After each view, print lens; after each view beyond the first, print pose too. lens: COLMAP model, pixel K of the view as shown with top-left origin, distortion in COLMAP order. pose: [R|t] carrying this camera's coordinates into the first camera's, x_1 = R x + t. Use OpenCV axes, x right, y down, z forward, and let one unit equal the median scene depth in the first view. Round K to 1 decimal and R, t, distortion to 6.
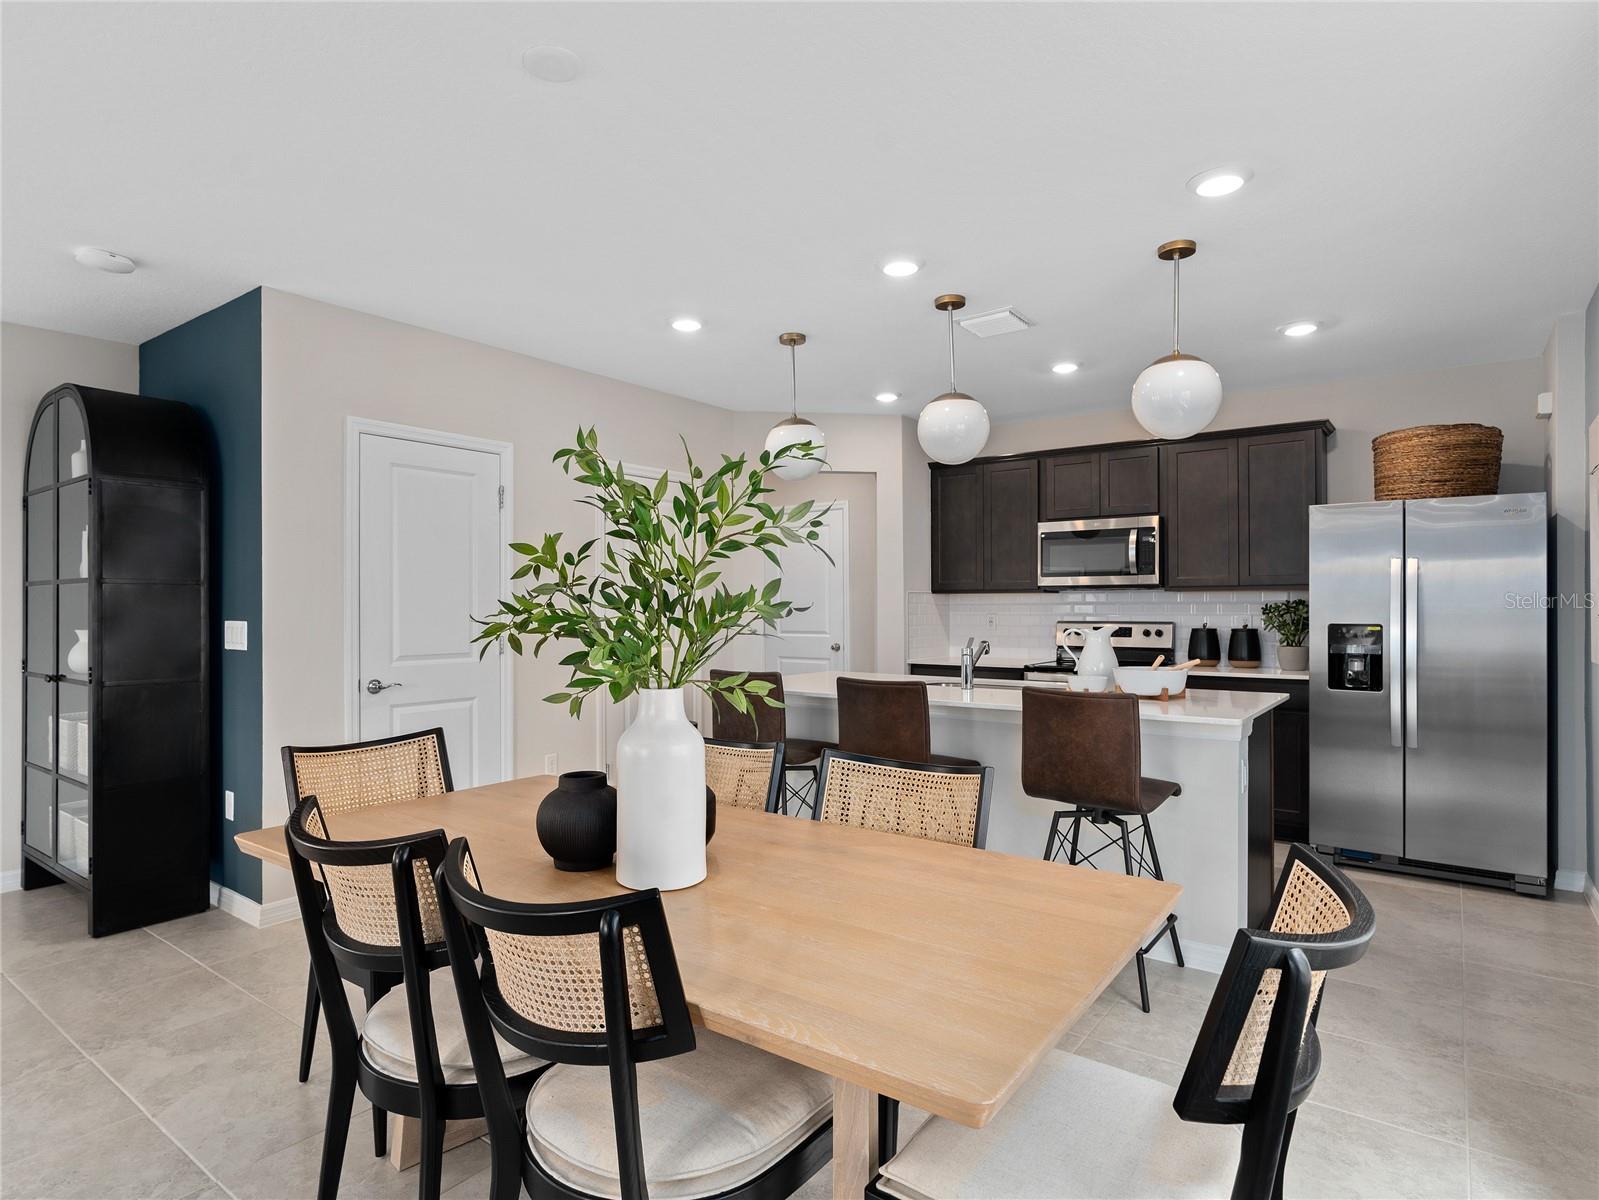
lens RADIAL K [[864.7, 0, 796.2], [0, 864.7, 599.1], [0, 0, 1]] dist [-0.007581, 0.002374]
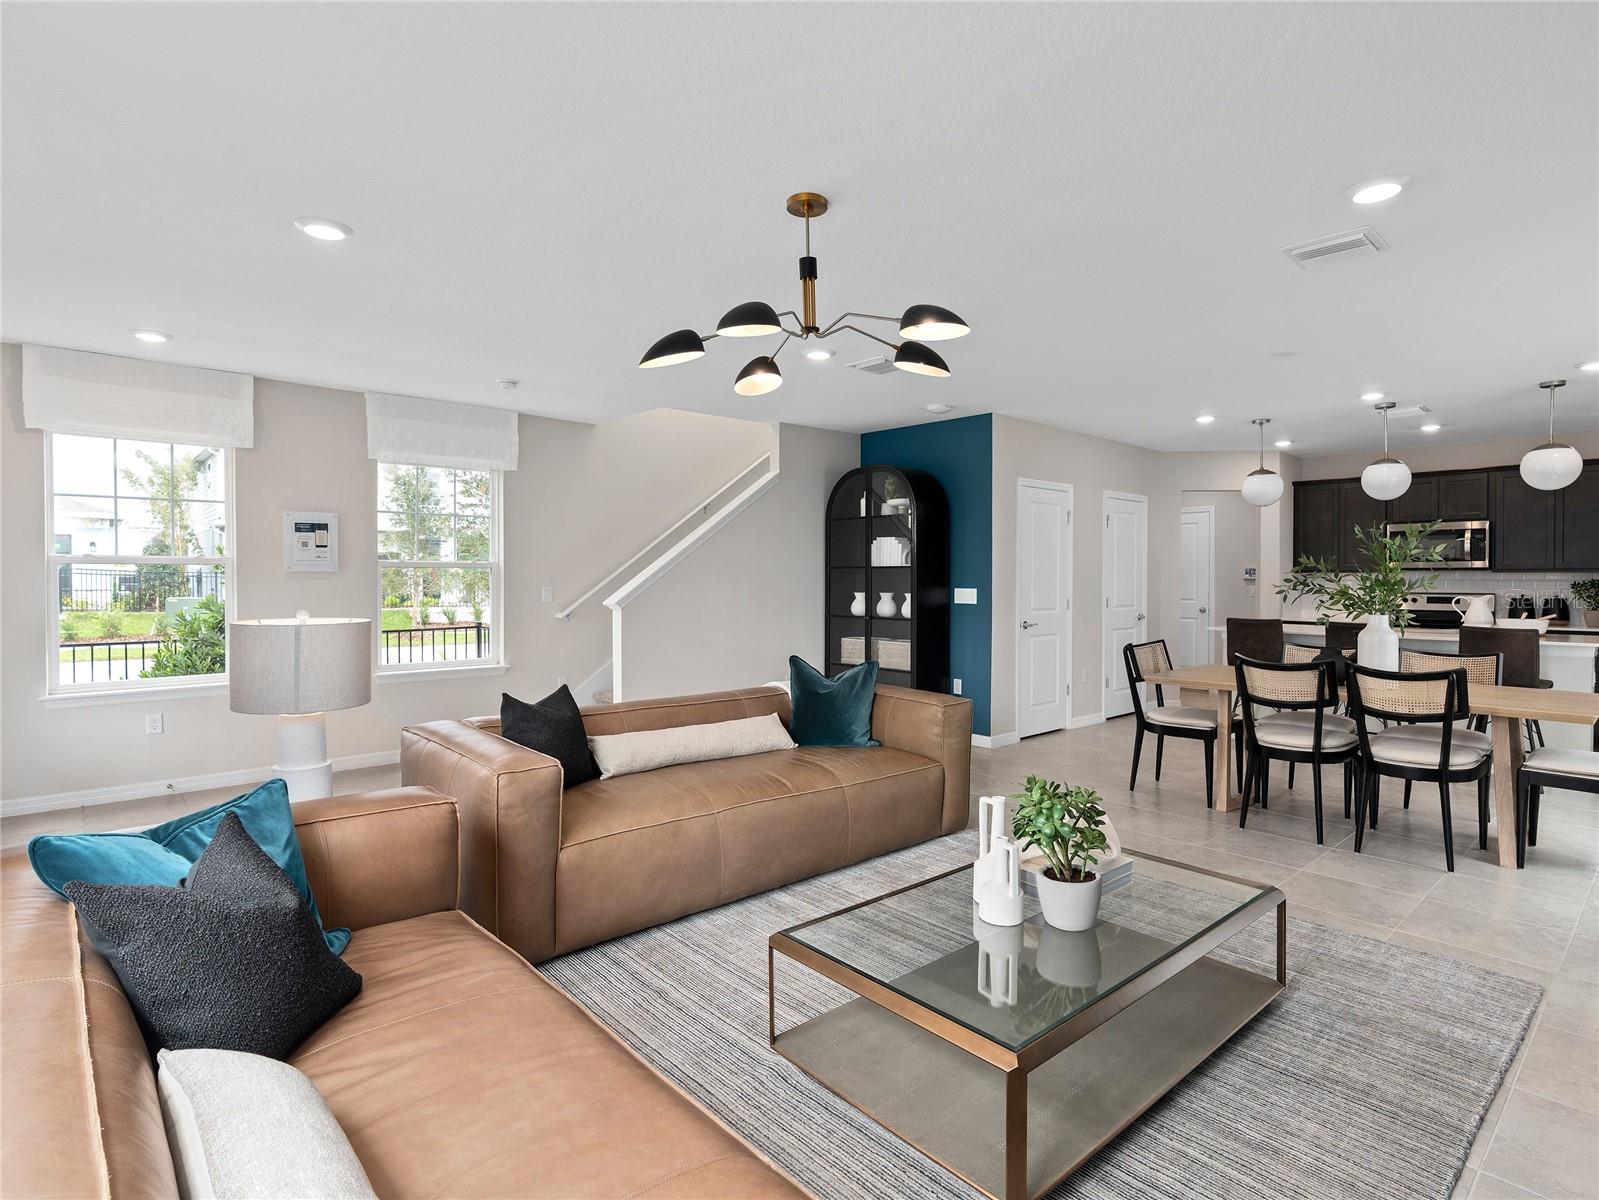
lens RADIAL K [[827.6, 0, 801.1], [0, 827.6, 578.0], [0, 0, 1]] dist [-0.002156, 0.000256]
pose [[0.983188, 0.004378, -0.182546, -0.476234], [-0.002872, 0.999960, 0.008515, -0.008102], [0.182576, -0.007848, 0.983160, -0.598671]]
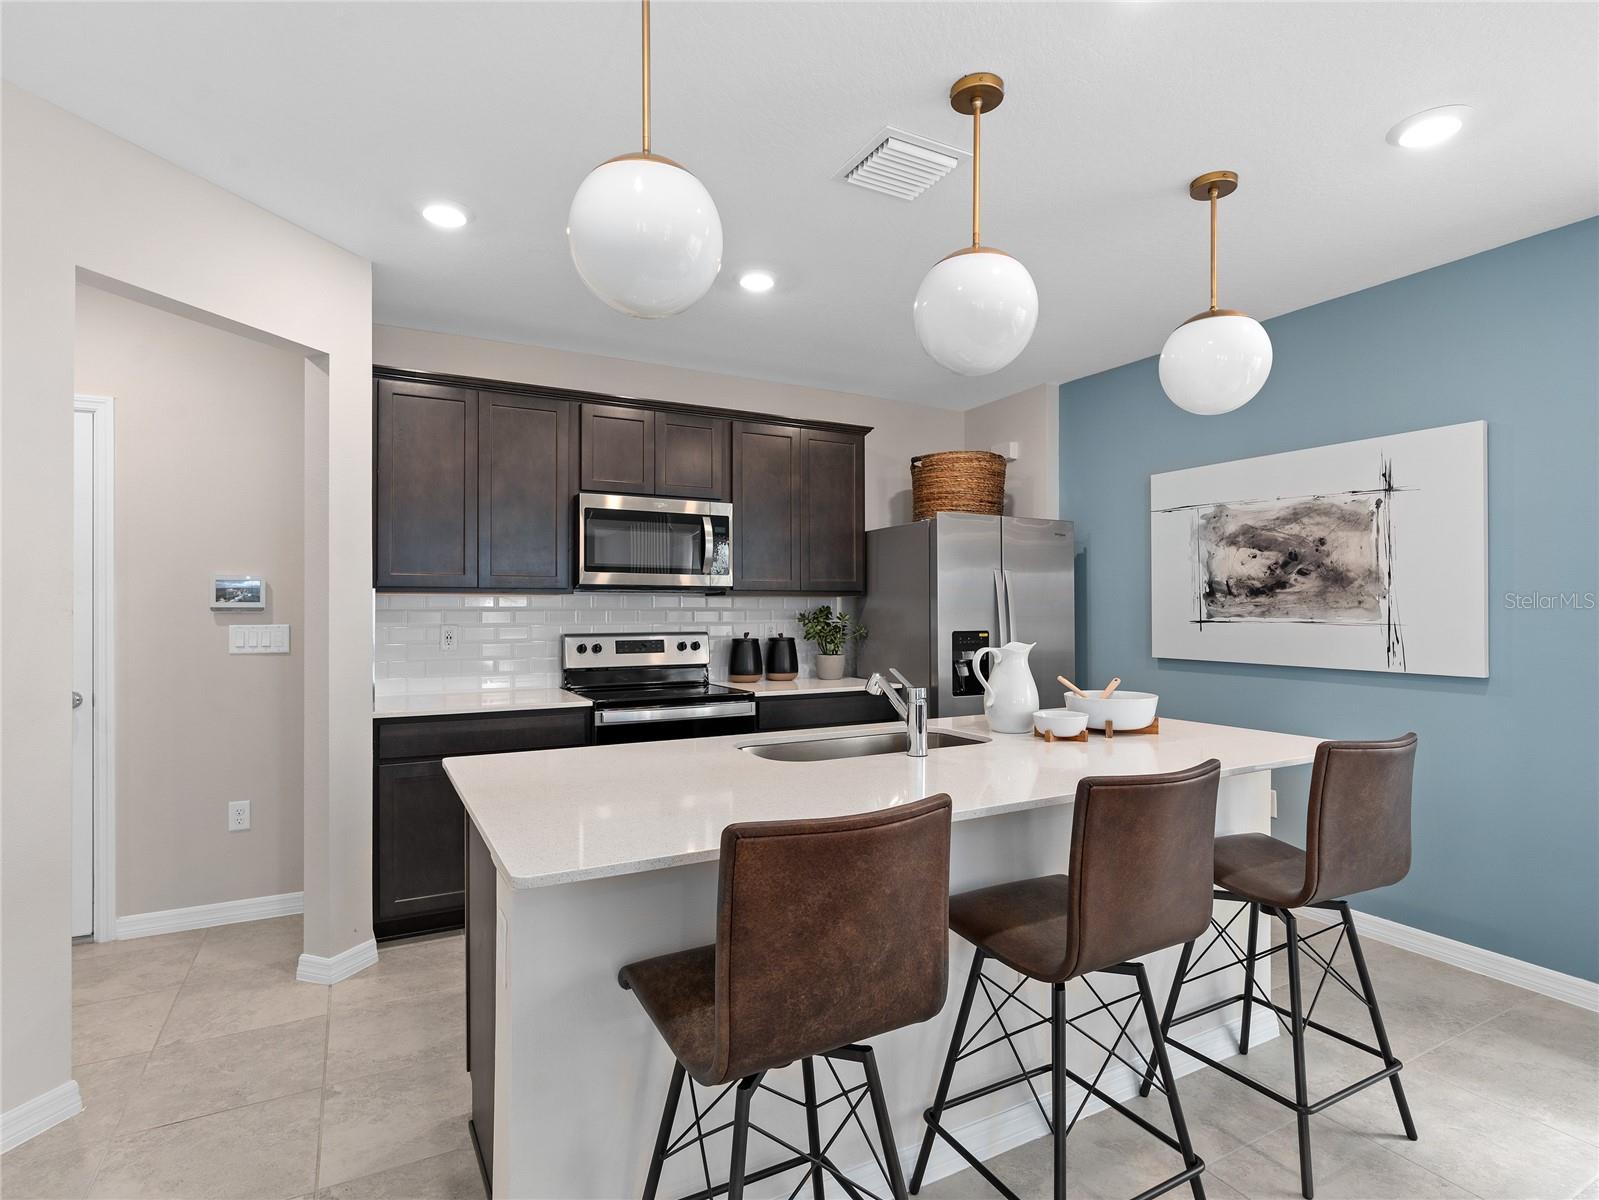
lens RADIAL K [[828.3, 0, 789.3], [0, 828.3, 600.3], [0, 0, 1]] dist [0.018833, -0.016243]
pose [[0.427411, 0.011682, 0.903982, -0.271308], [-0.011089, 0.999909, -0.007679, 0.001095], [-0.903990, -0.006742, 0.427501, 0.618188]]
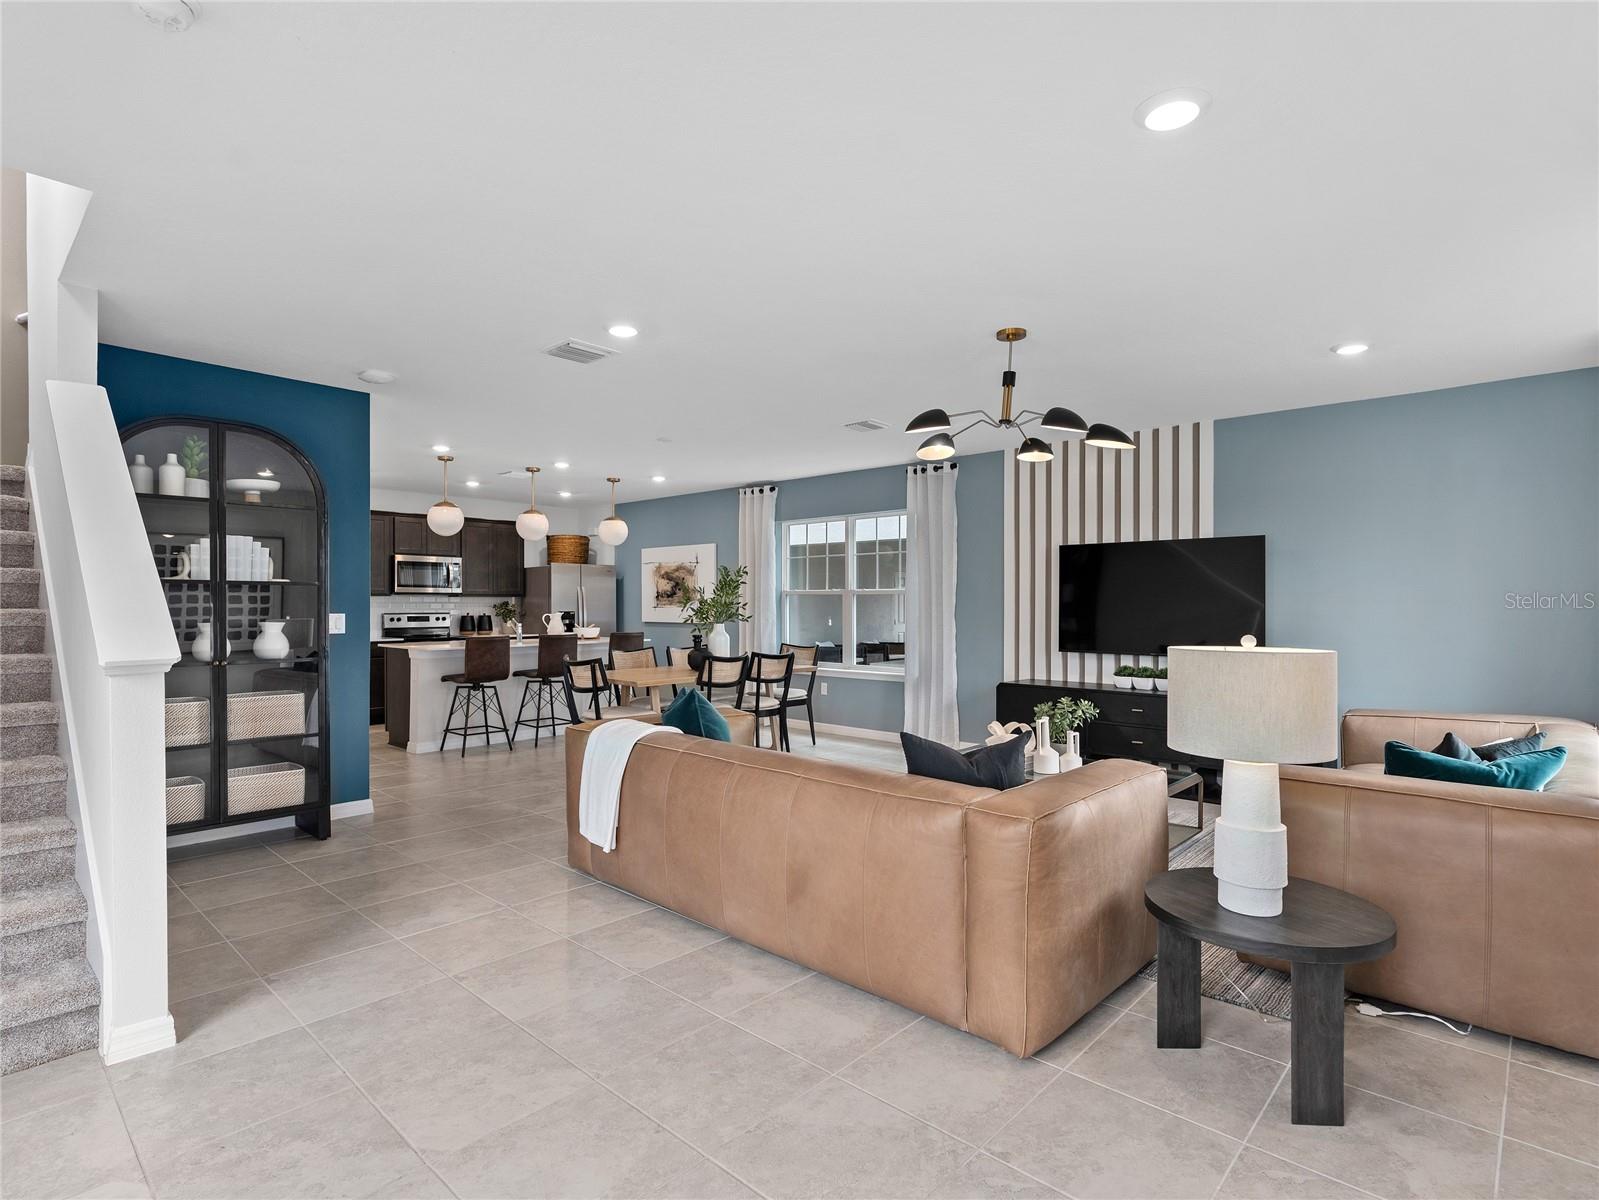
lens RADIAL K [[814.6, 0, 802.8], [0, 814.6, 609.5], [0, 0, 1]] dist [-0.012316, 0.001514]
pose [[0.099069, -0.004561, 0.995070, -1.334727], [-0.010096, 0.999933, 0.005588, 0.001805], [-0.995029, -0.010600, 0.099016, 0.054294]]
